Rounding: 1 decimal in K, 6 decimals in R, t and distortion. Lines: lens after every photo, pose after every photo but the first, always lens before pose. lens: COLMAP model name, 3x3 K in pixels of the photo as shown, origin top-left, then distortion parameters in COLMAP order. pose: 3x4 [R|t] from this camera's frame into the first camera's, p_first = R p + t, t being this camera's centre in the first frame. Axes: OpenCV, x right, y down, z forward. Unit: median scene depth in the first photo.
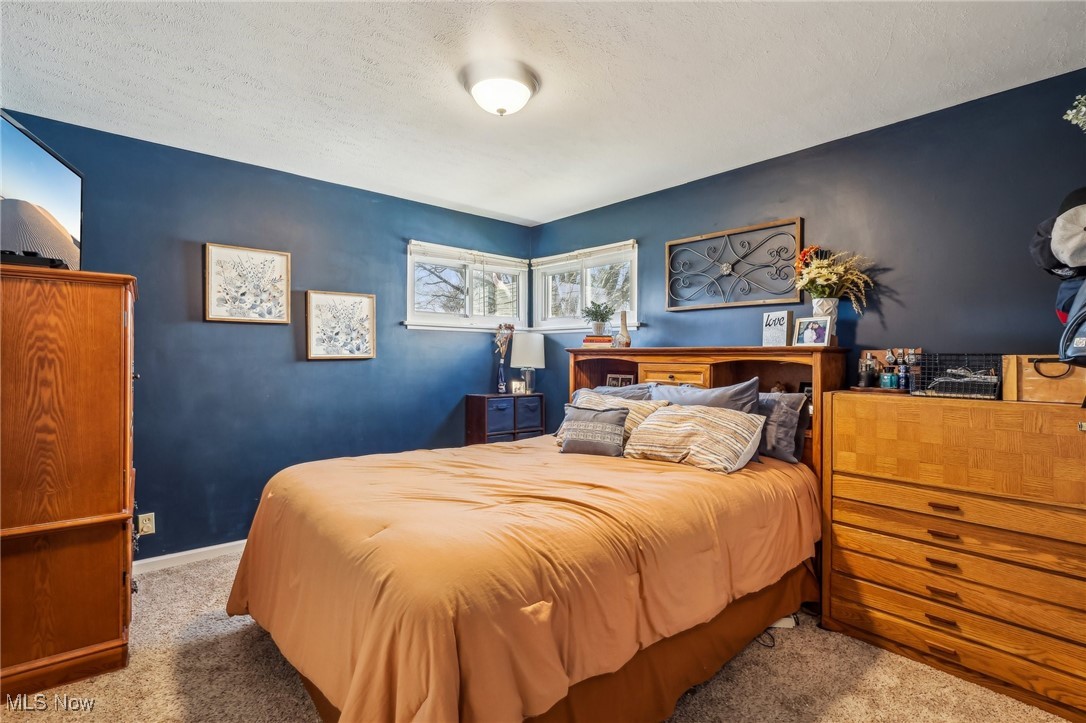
lens RADIAL K [[510.5, 0, 543.0], [0, 510.5, 361.5], [0, 0, 1]] dist [-0.003589, -0.000018]
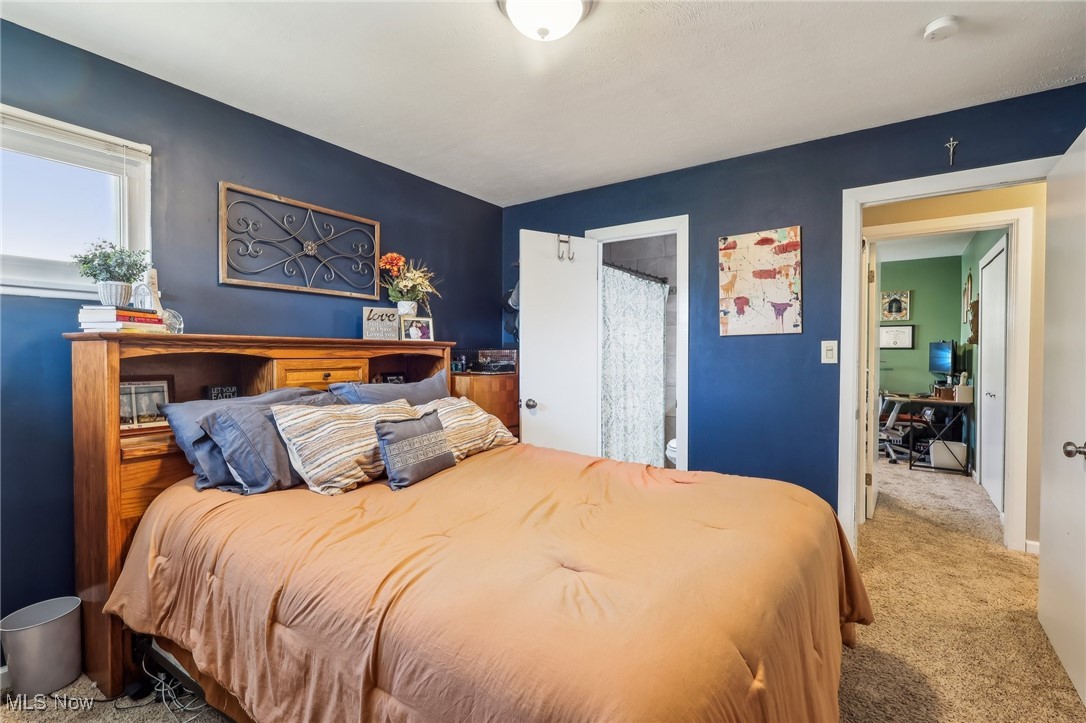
lens RADIAL K [[510.5, 0, 543.0], [0, 510.5, 361.5], [0, 0, 1]] dist [-0.003589, -0.000018]
pose [[-0.251156, -0.023608, 0.967659, -0.643447], [0.003346, 0.999675, 0.025257, -0.011056], [-0.967941, 0.009581, -0.250995, 0.923506]]
